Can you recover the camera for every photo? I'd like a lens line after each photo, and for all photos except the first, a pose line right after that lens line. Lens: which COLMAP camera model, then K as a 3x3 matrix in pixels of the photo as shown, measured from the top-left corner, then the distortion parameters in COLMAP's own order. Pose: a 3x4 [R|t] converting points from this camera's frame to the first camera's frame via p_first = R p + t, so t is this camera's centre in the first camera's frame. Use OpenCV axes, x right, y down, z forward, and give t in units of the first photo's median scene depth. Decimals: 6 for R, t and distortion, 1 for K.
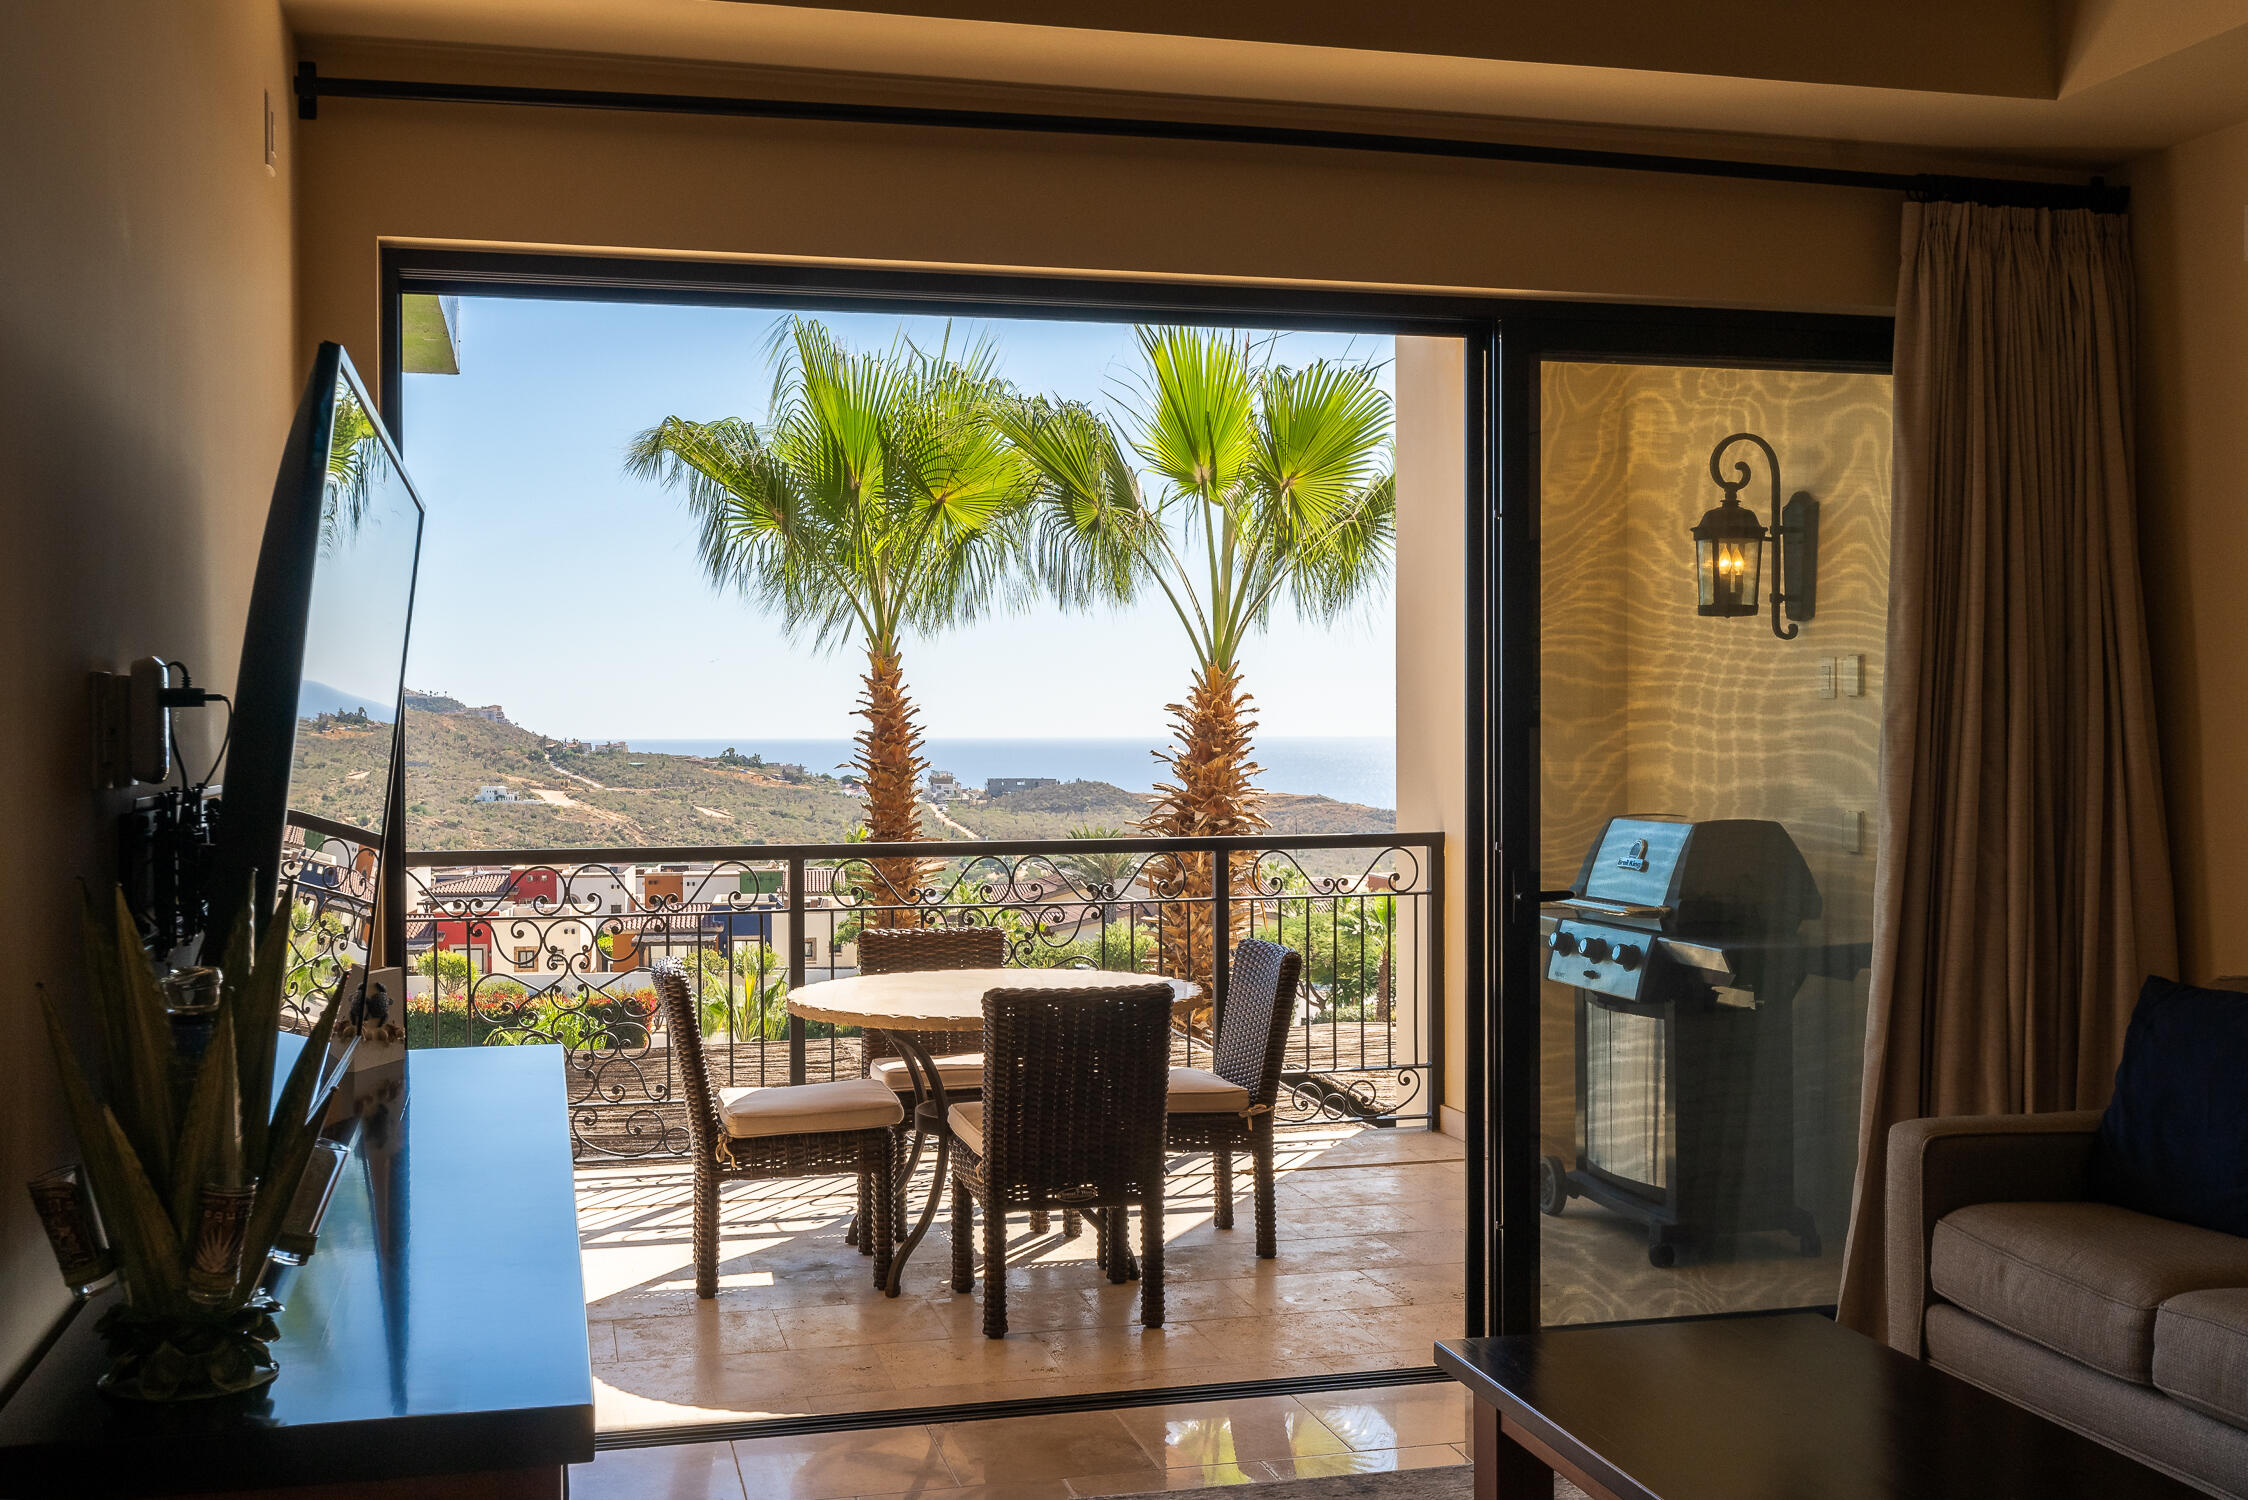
lens RADIAL K [[2237.5, 0, 1157.5], [0, 2237.5, 762.7], [0, 0, 1]] dist [-0.003681, 0.000000]
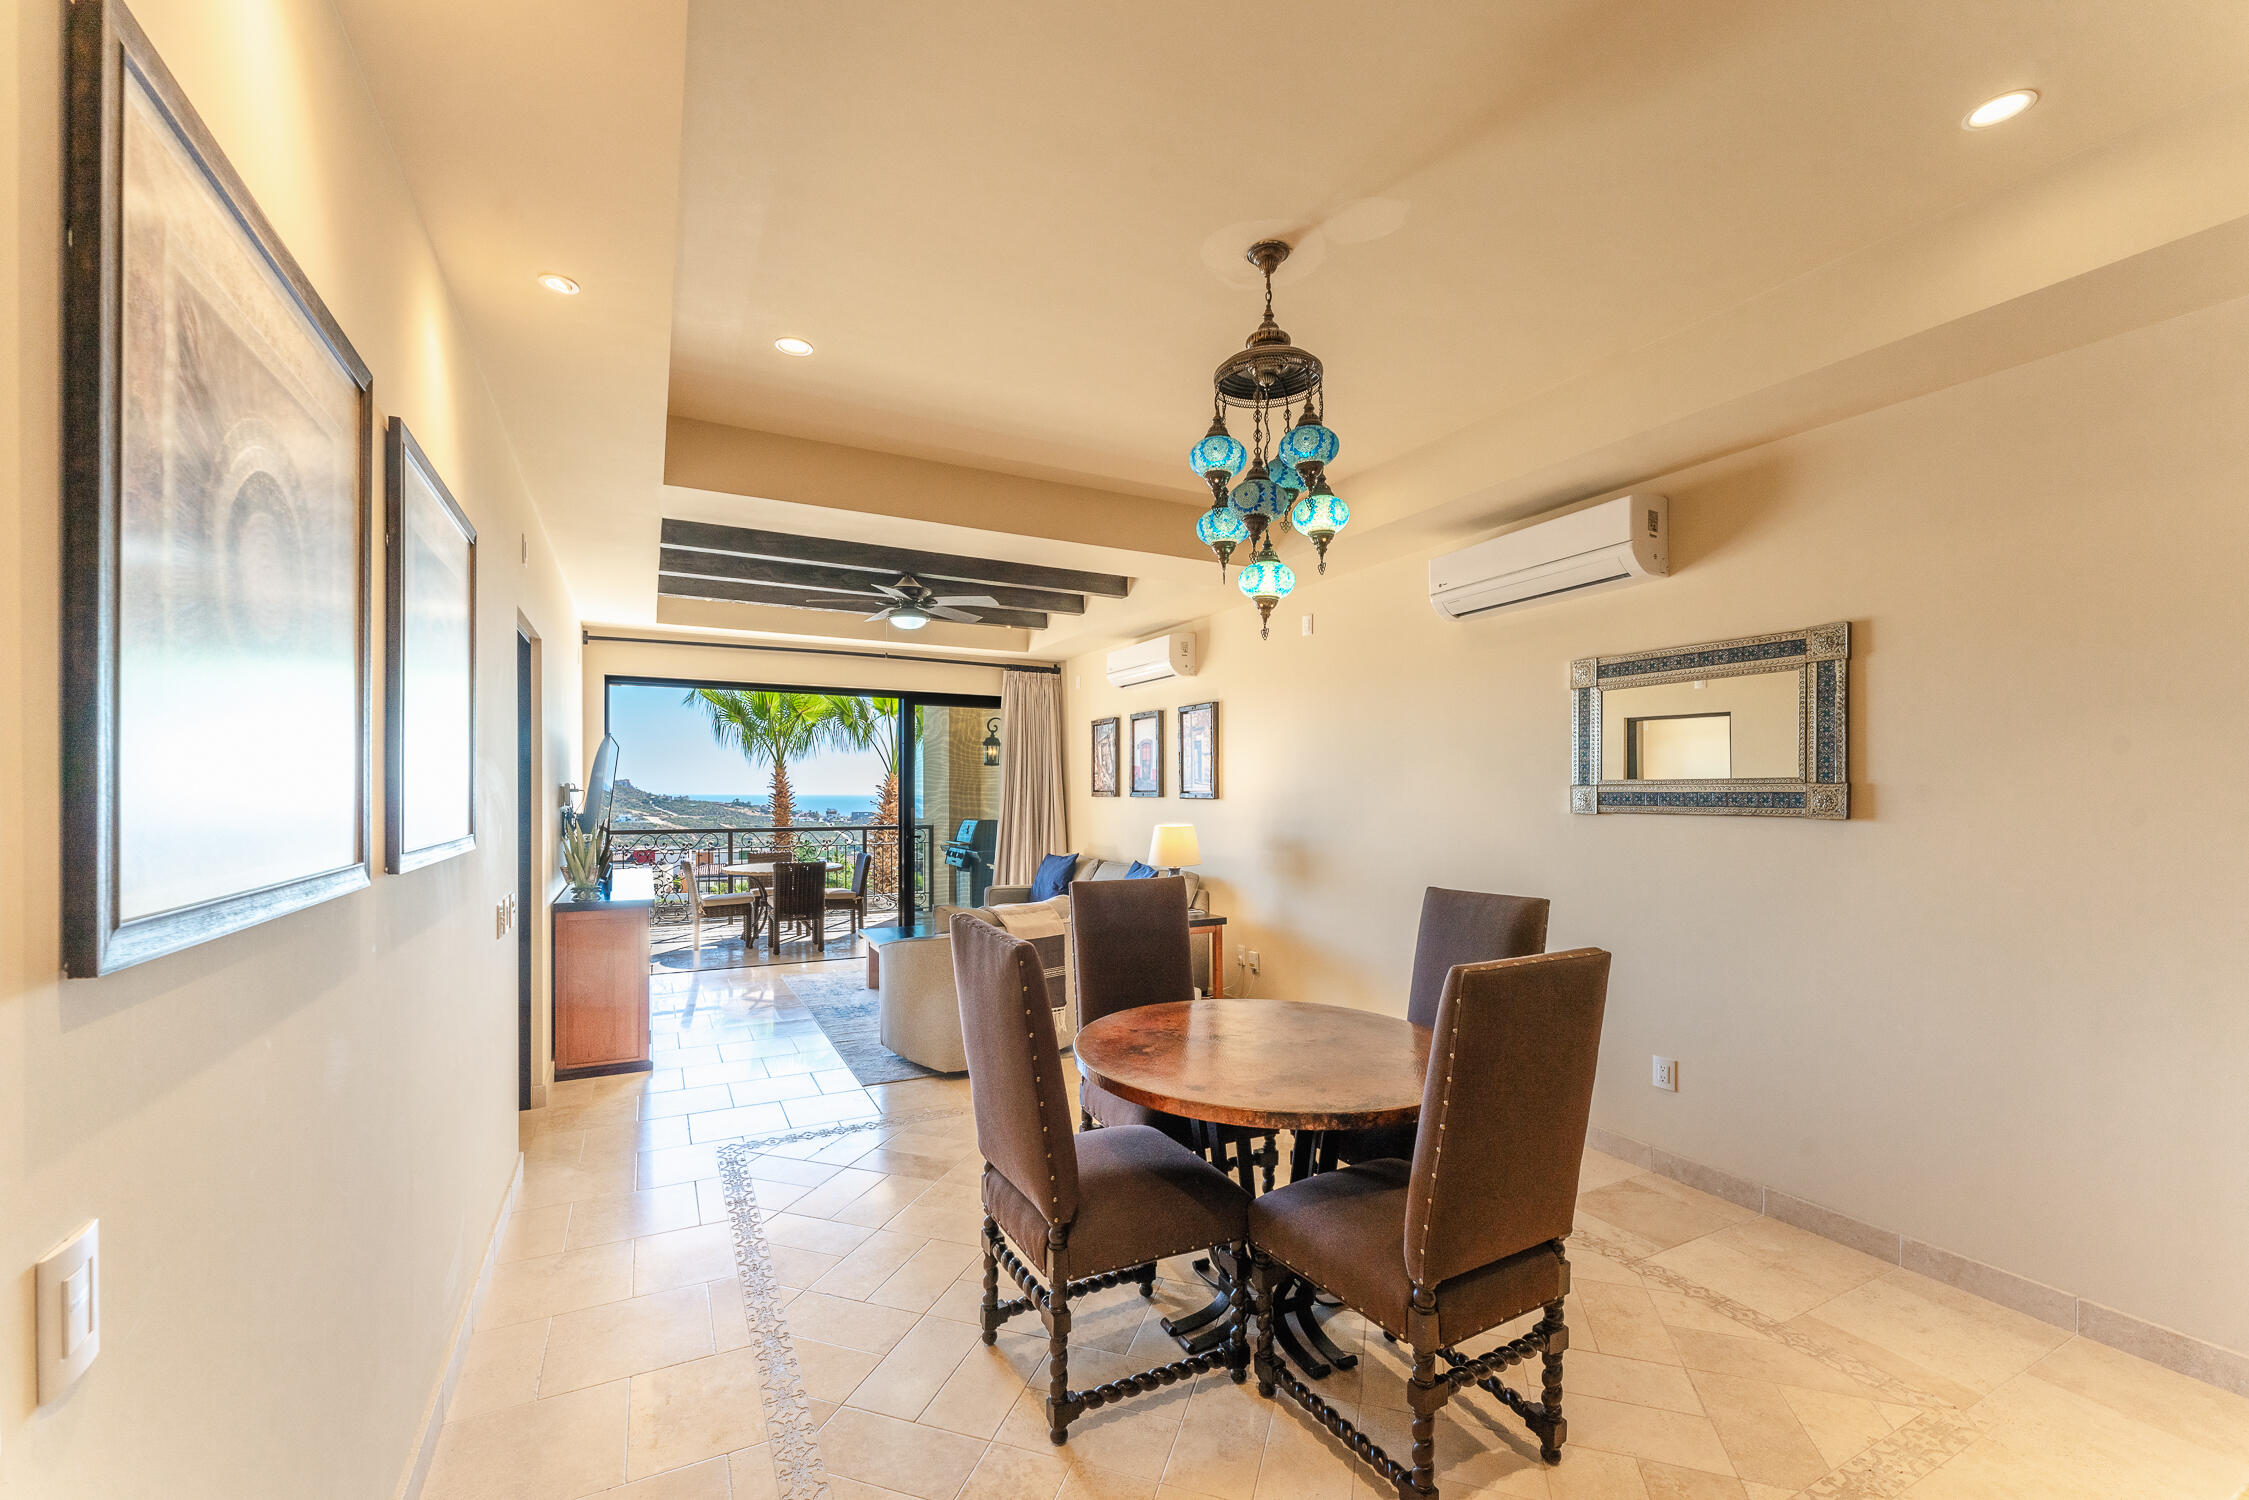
lens RADIAL K [[899.6, 0, 1128.2], [0, 899.6, 786.5], [0, 0, 1]] dist [-0.002672, 0.000449]
pose [[0.975599, 0.007594, 0.219430, 0.129643], [-0.002909, 0.999761, -0.021670, 0.001584], [-0.219542, 0.020503, 0.975388, -0.467502]]
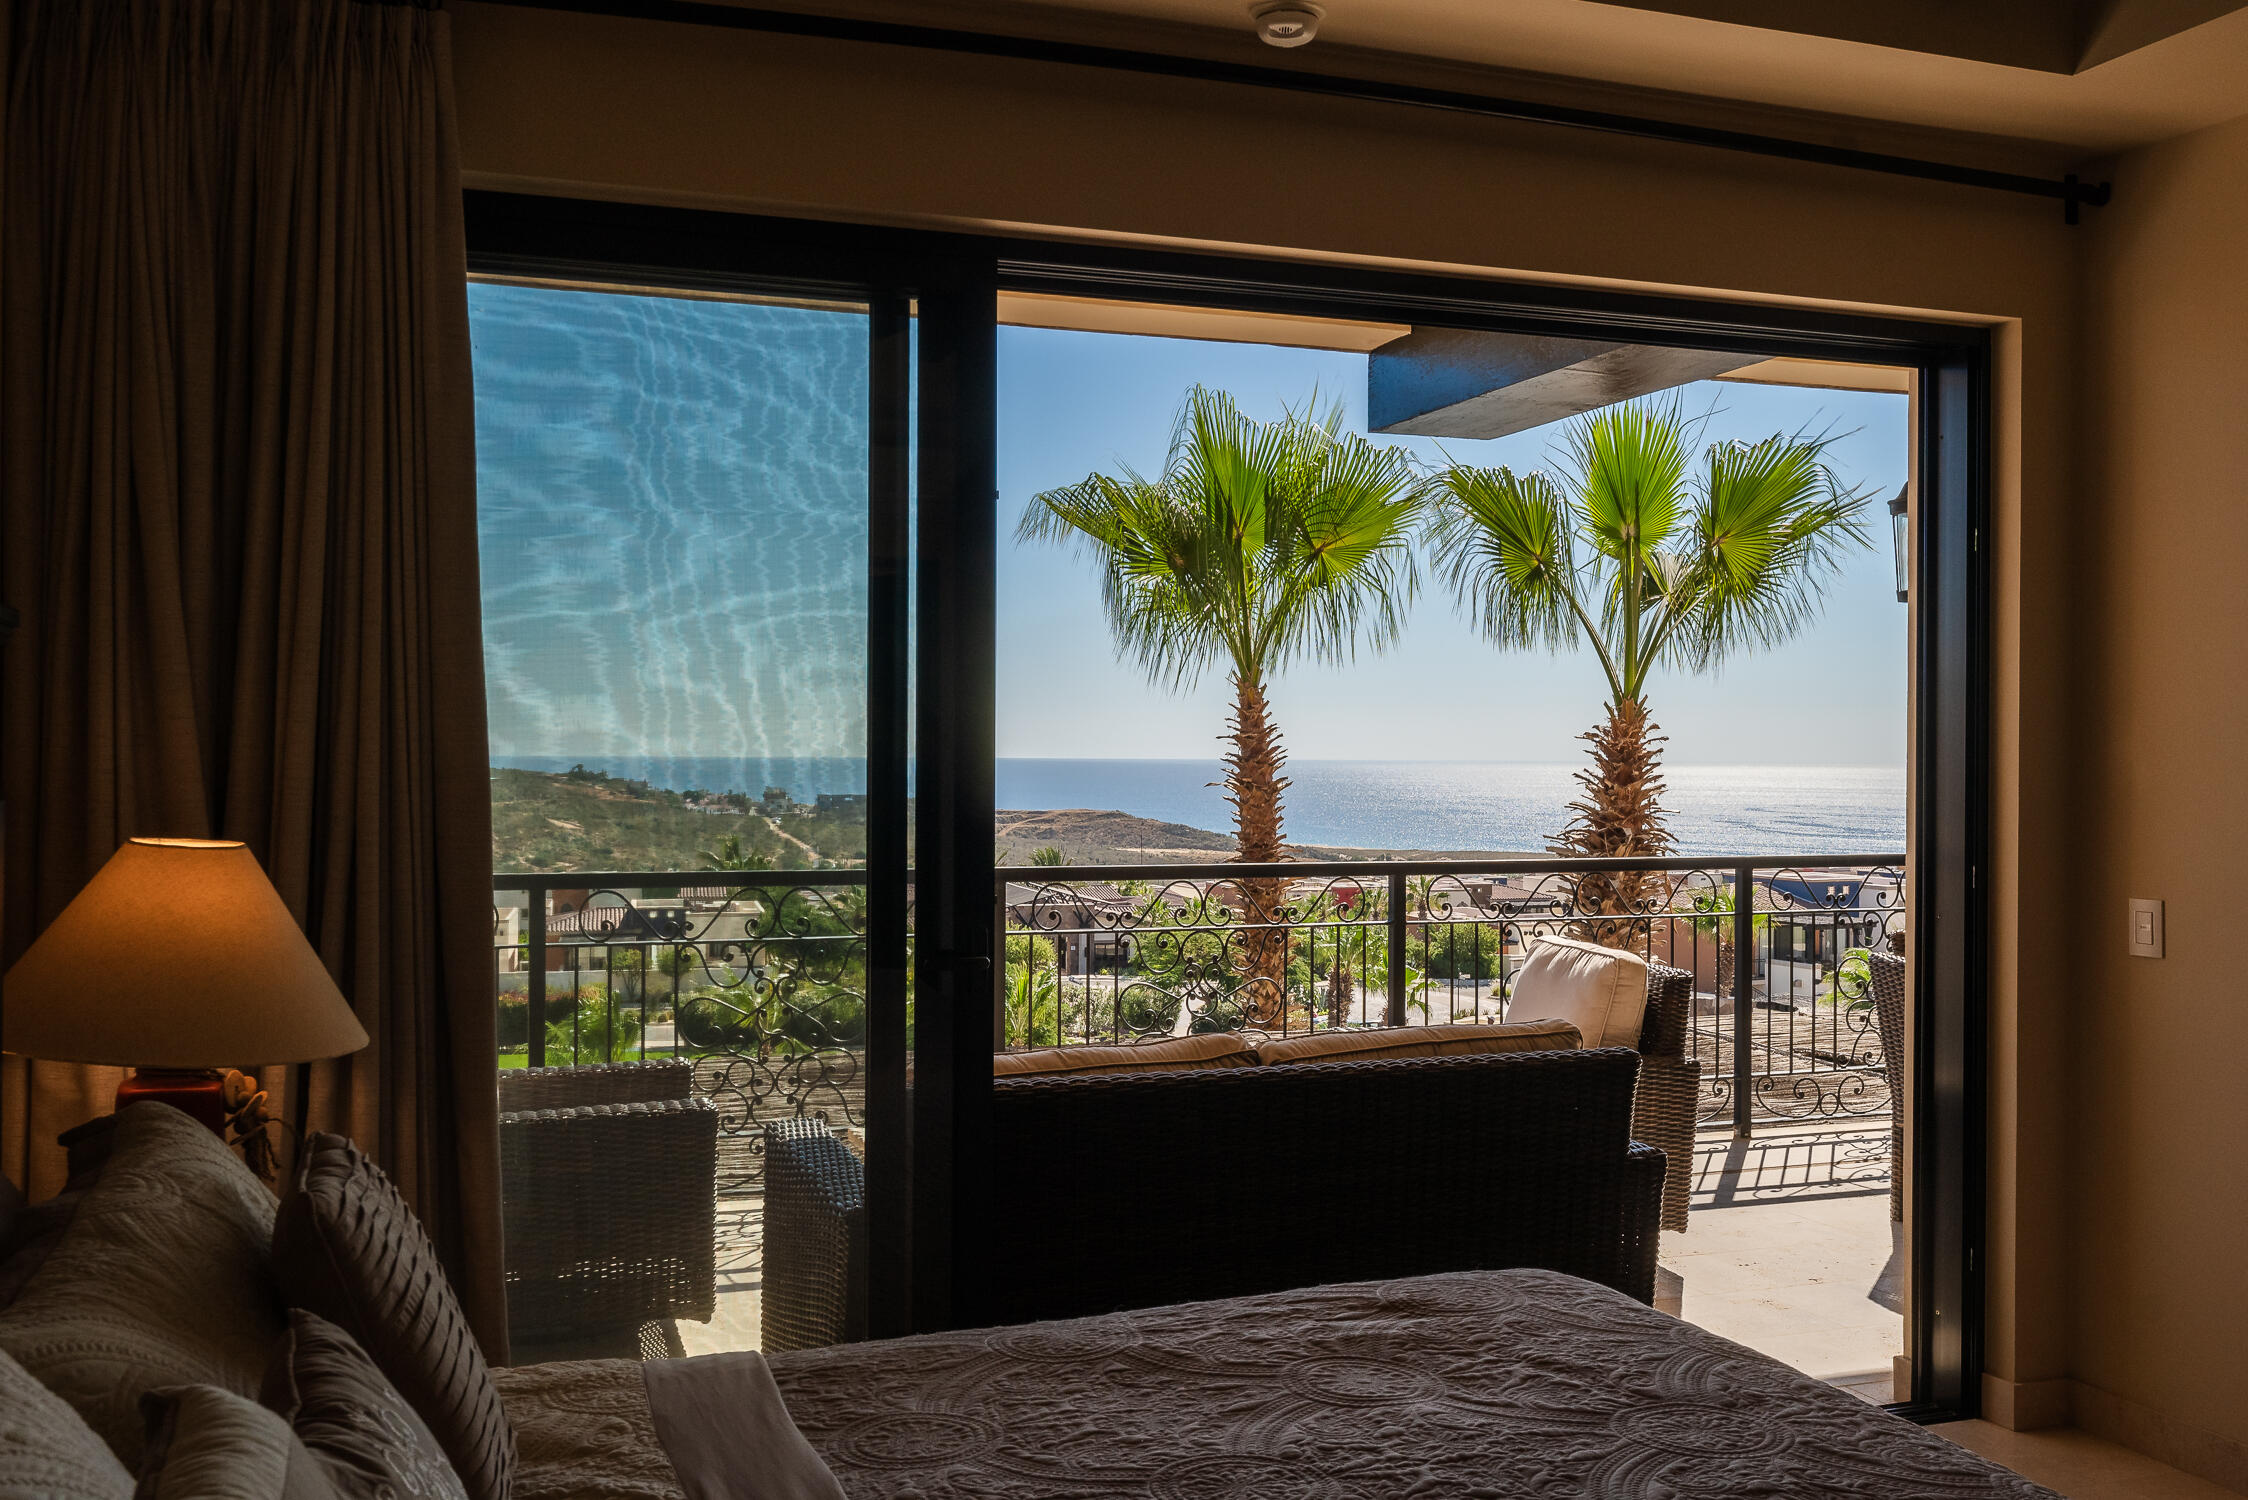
lens RADIAL K [[2040.7, 0, 1055.2], [0, 2040.7, 733.9], [0, 0, 1]] dist [0.011325, 0.000000]
pose [[0.998854, 0.008350, 0.047126, -0.589060], [-0.007256, 0.999701, -0.023349, 0.001332], [-0.047307, 0.022980, 0.998616, -0.045719]]
